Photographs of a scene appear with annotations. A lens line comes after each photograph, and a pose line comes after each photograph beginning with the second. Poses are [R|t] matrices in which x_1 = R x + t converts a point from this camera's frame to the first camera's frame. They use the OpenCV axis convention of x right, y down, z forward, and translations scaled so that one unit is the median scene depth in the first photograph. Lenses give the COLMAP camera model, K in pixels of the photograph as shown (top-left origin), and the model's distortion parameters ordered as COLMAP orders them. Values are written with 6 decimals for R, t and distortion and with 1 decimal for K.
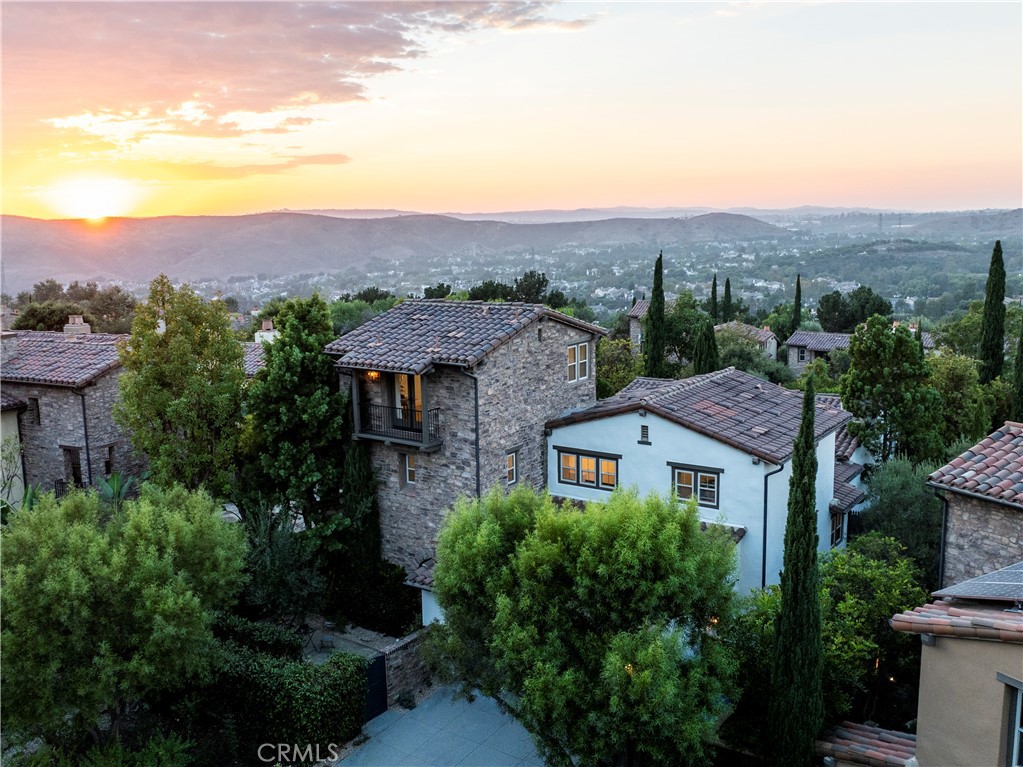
lens RADIAL K [[895.9, 0, 512.1], [0, 895.9, 357.9], [0, 0, 1]] dist [-0.009860, -0.009027]
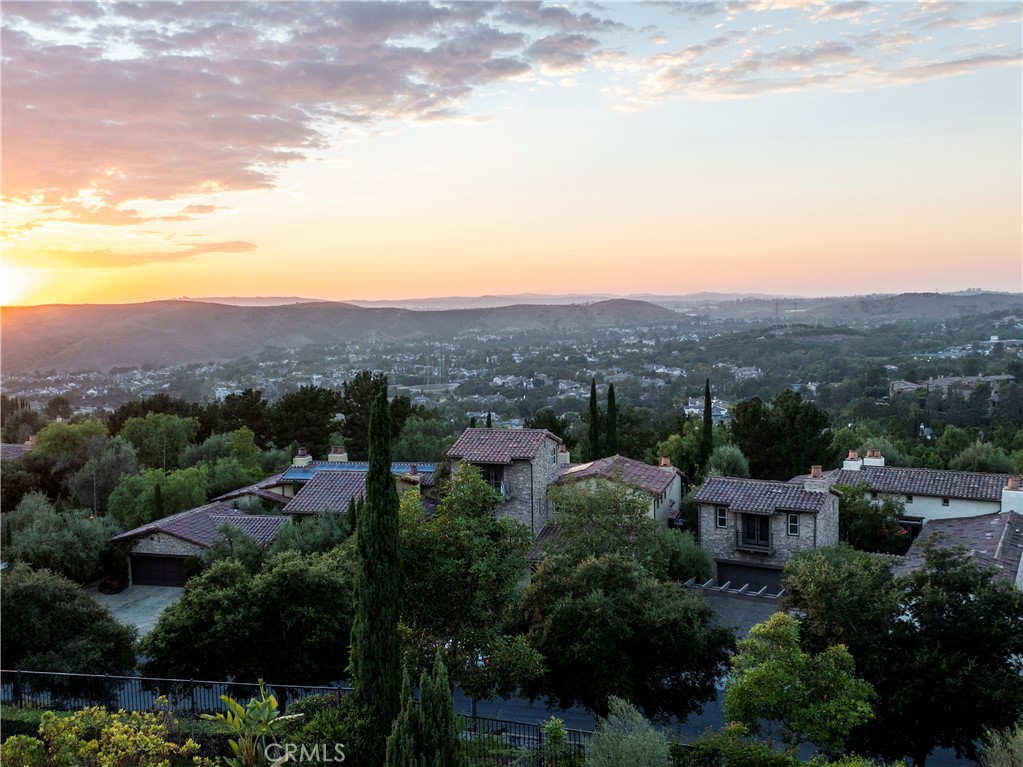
lens RADIAL K [[713.0, 0, 511.5], [0, 713.0, 383.5], [0, 0, 1]] dist [0.001013, -0.003008]
pose [[0.997973, -0.011357, 0.062625, 0.058440], [0.014218, 0.998867, -0.045423, -0.031952], [-0.062038, 0.046221, 0.997003, 0.210055]]
